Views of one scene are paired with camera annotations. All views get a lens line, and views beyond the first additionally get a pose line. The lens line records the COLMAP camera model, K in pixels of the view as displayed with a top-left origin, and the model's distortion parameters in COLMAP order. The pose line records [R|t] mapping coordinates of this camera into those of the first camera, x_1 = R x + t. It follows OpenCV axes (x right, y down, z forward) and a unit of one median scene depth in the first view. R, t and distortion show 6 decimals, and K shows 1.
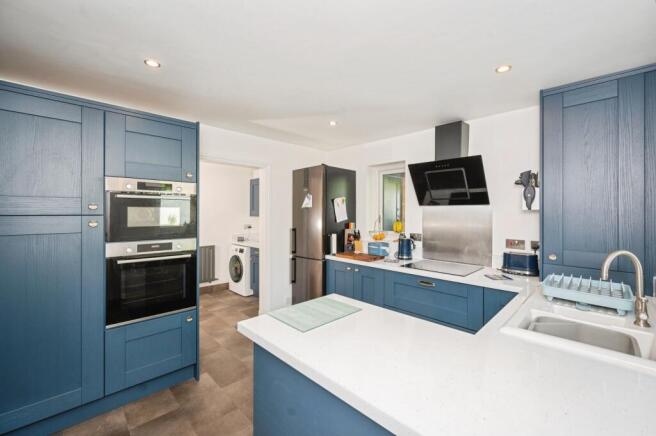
lens RADIAL K [[270.8, 0, 347.9], [0, 270.8, 212.5], [0, 0, 1]] dist [0.001113, 0.000117]
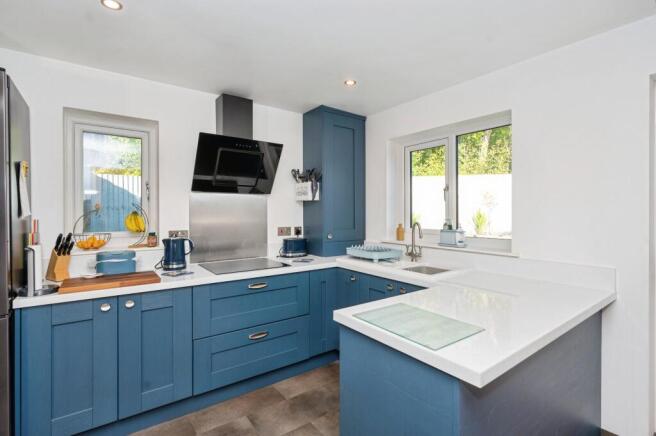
lens RADIAL K [[312.6, 0, 328.0], [0, 312.6, 218.0], [0, 0, 1]] dist [-0.053983, -0.000032]
pose [[0.151155, -0.022417, 0.988256, -0.585087], [-0.001313, 0.999737, 0.022878, 0.032072], [-0.988509, -0.004756, 0.151086, 0.612376]]
